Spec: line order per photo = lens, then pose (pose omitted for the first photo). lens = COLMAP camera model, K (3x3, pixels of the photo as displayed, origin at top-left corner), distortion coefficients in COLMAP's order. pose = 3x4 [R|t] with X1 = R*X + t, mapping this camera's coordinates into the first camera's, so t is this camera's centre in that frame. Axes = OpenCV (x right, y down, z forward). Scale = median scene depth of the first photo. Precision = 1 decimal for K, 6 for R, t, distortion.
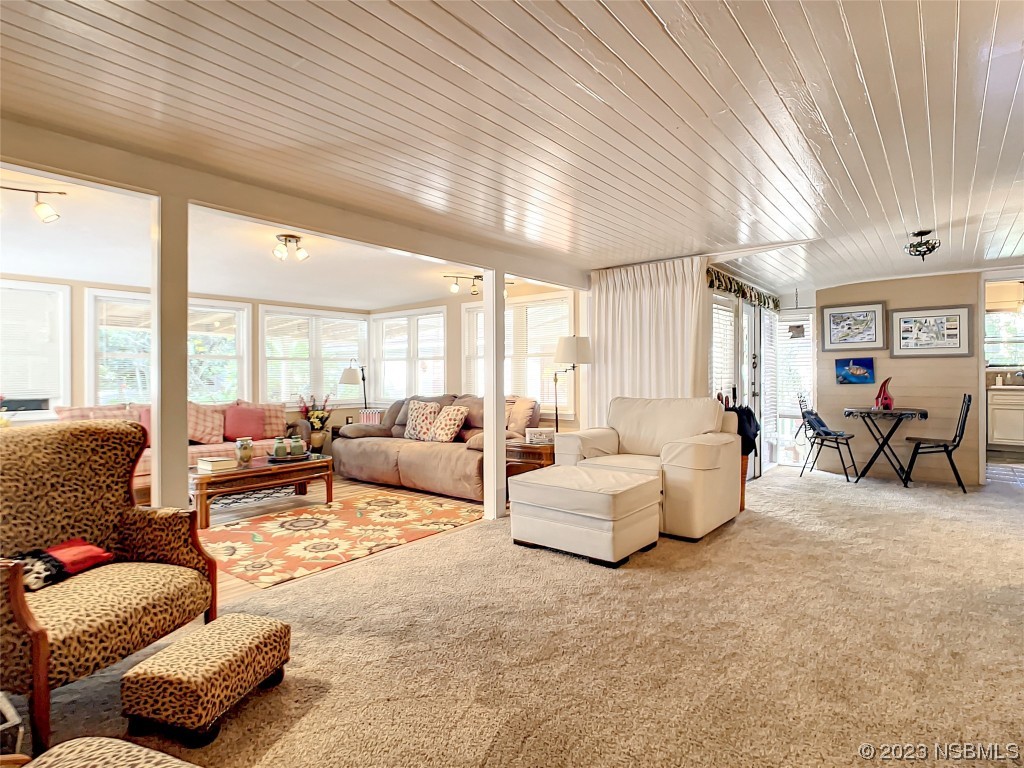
lens RADIAL K [[544.8, 0, 500.9], [0, 544.8, 371.7], [0, 0, 1]] dist [-0.029988, 0.010085]
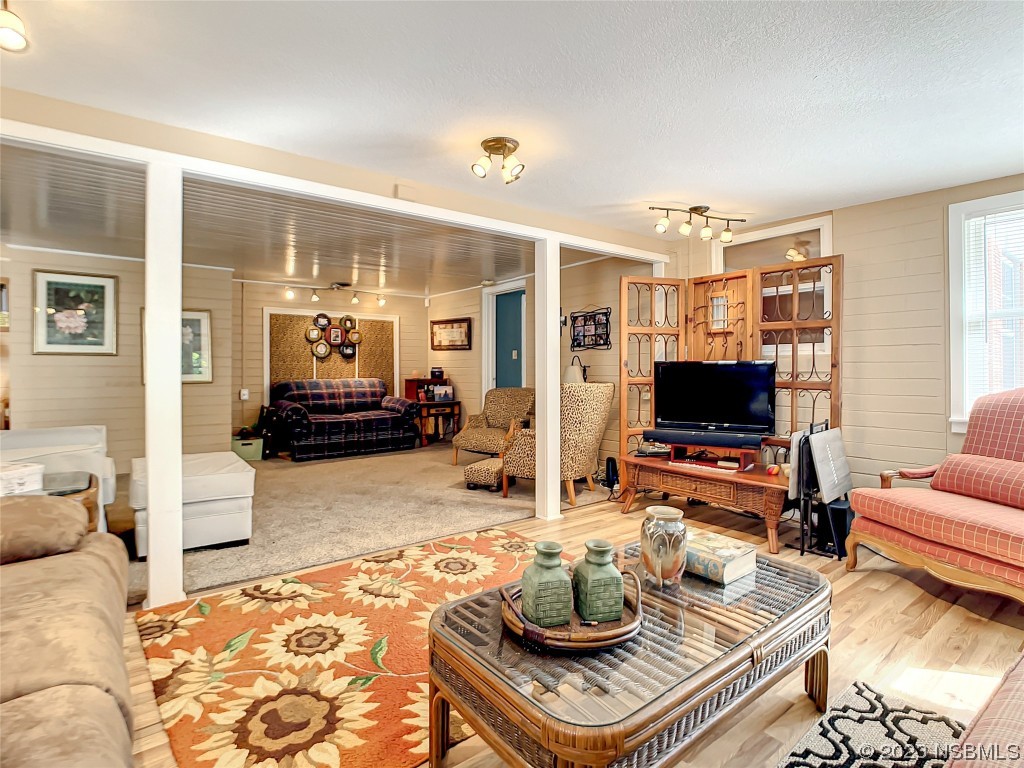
lens RADIAL K [[553.1, 0, 512.5], [0, 553.1, 364.8], [0, 0, 1]] dist [-0.014941, 0.000424]
pose [[-0.981629, 0.008758, 0.190601, -0.371165], [0.006787, 0.999917, -0.010992, 0.021743], [-0.190681, -0.009497, -0.981606, 1.159084]]
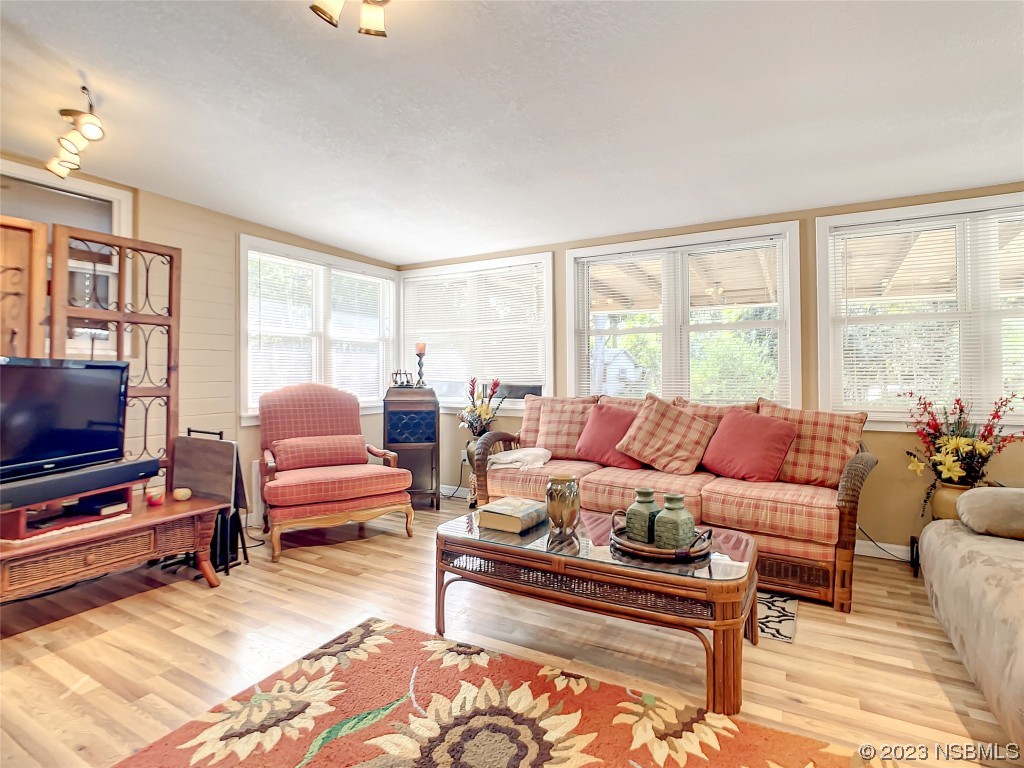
lens RADIAL K [[524.7, 0, 508.5], [0, 524.7, 368.0], [0, 0, 1]] dist [-0.028666, 0.008559]
pose [[0.197644, -0.006392, -0.980253, -0.019465], [0.006964, 0.999963, -0.005116, 0.022921], [0.980249, -0.005815, 0.197681, 0.711052]]
